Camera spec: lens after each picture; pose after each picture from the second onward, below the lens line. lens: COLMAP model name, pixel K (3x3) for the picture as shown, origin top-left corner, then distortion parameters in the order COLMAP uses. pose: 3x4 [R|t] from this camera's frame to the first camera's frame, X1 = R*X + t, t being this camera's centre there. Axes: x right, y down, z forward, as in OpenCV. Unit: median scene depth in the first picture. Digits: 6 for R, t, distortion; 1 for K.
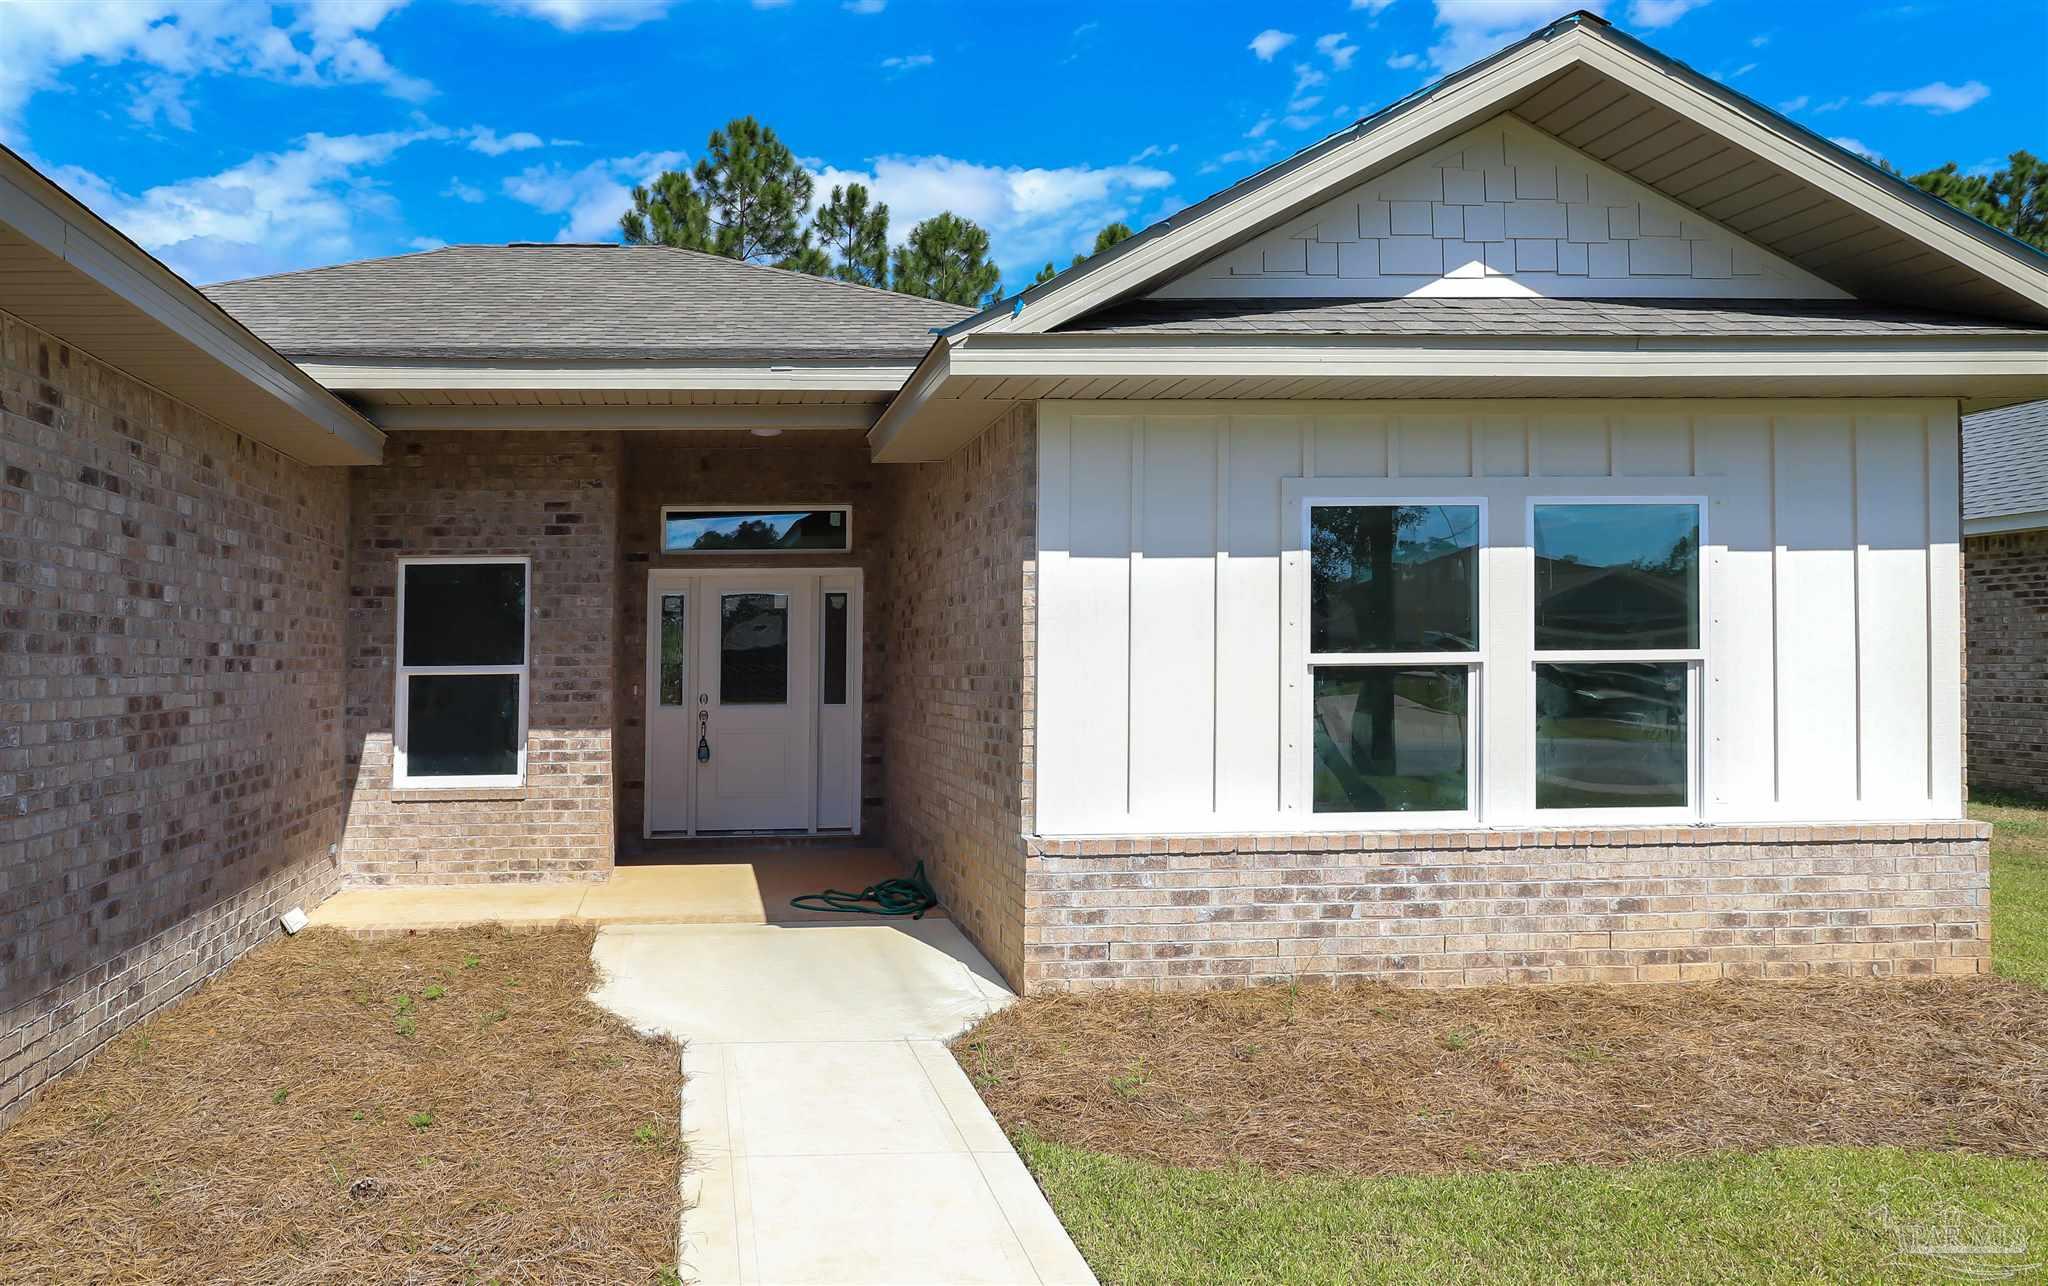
lens RADIAL K [[2598.8, 0, 1025.4], [0, 2598.8, 540.5], [0, 0, 1]] dist [0.008959, 0.564324]
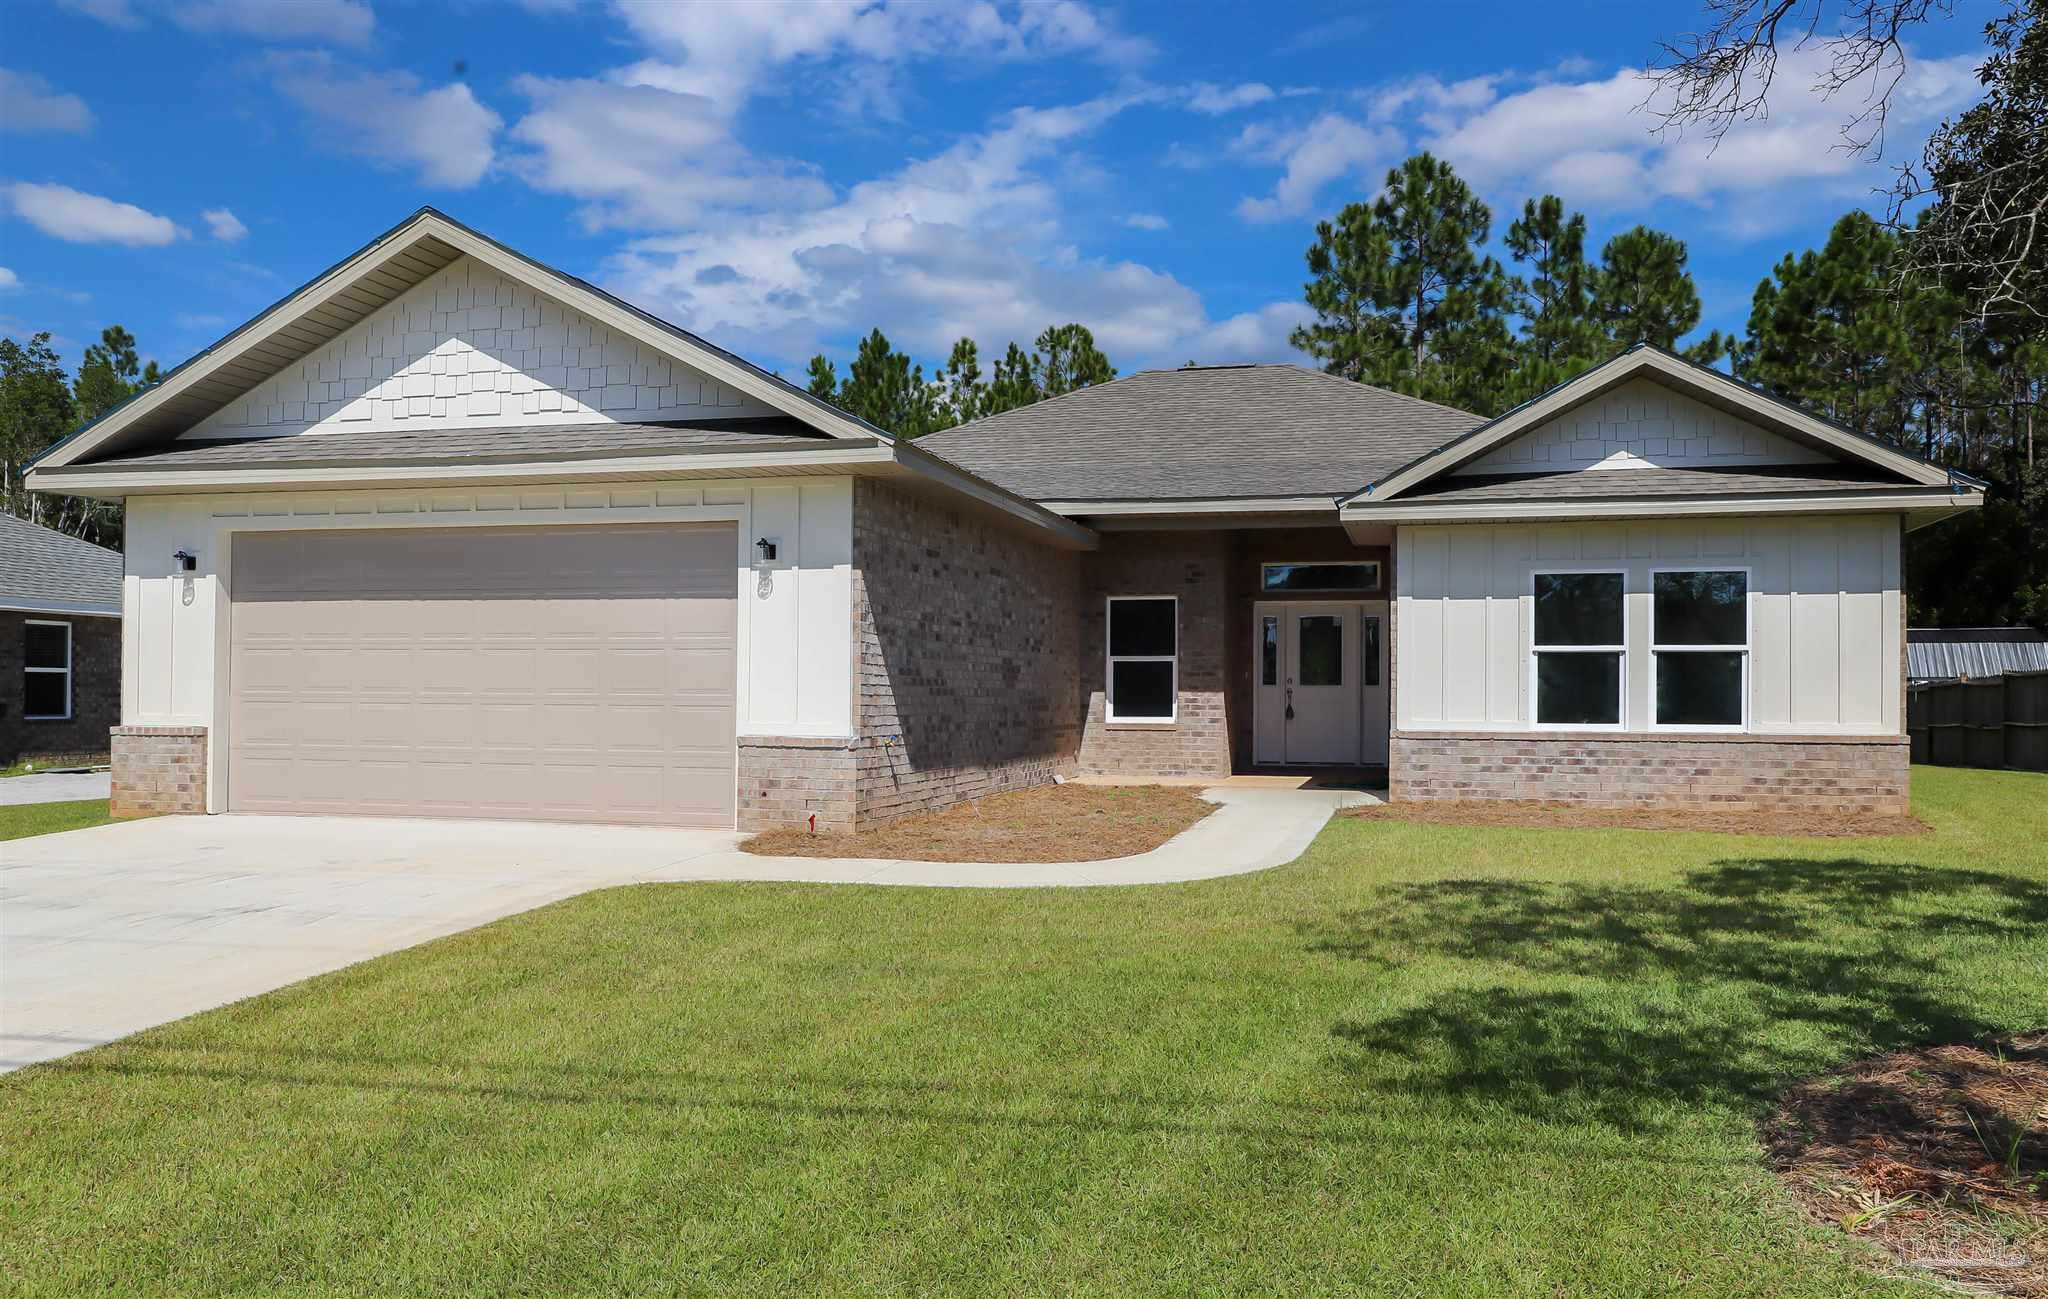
lens RADIAL K [[3029.5, 0, 1024.0], [0, 3029.5, 649.5], [0, 0, 1]] dist [-0.587303, -0.007450]
pose [[0.964958, 0.002291, -0.262395, 0.320091], [0.006009, 0.999507, 0.030825, -0.027127], [0.262336, -0.031322, 0.964468, -1.311307]]
